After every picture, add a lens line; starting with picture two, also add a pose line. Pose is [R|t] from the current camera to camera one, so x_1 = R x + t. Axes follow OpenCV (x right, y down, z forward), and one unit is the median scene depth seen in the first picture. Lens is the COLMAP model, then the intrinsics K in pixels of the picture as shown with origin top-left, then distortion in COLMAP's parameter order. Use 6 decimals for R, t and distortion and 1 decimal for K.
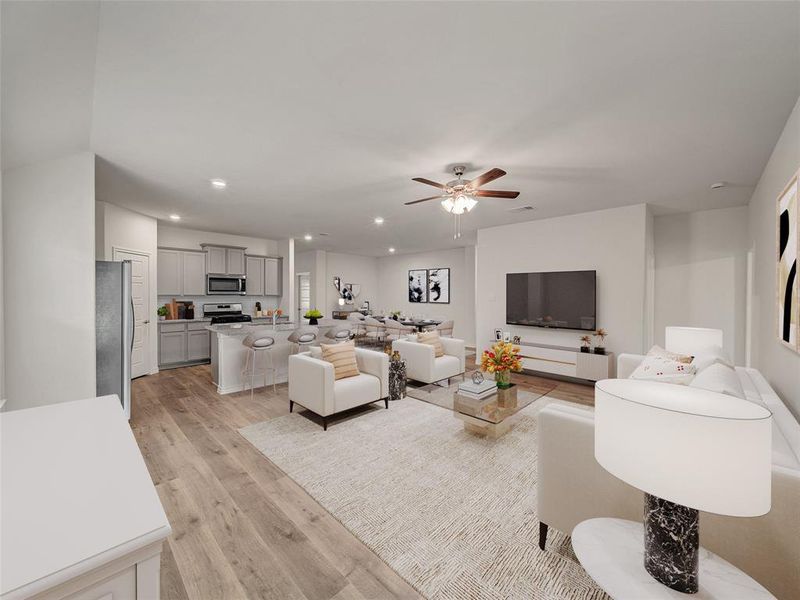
lens RADIAL K [[313.8, 0, 399.0], [0, 313.8, 295.4], [0, 0, 1]] dist [-0.002561, -0.000661]
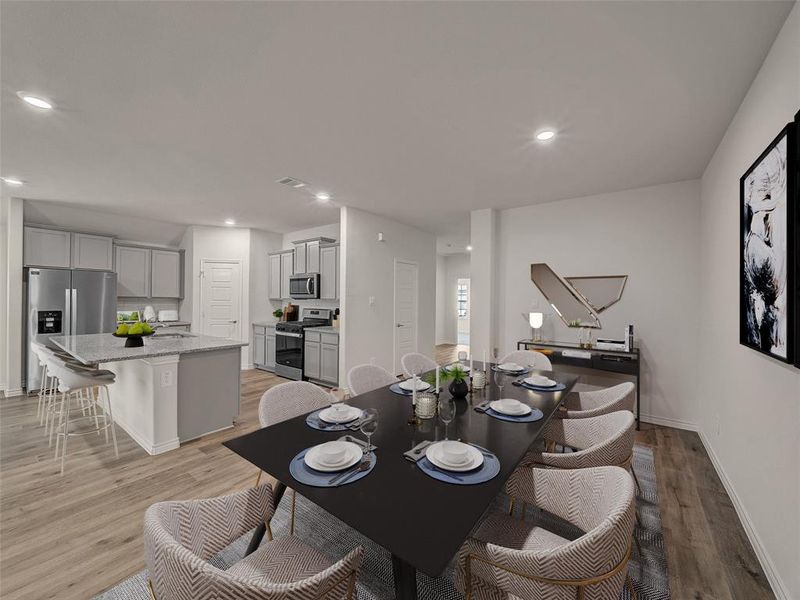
lens RADIAL K [[313.8, 0, 401.4], [0, 313.8, 296.9], [0, 0, 1]] dist [-0.002561, -0.000661]
pose [[0.109735, -0.003893, -0.993953, 0.225424], [-0.016523, 0.999847, -0.005740, -0.003169], [0.993824, 0.017053, 0.109653, 0.854490]]
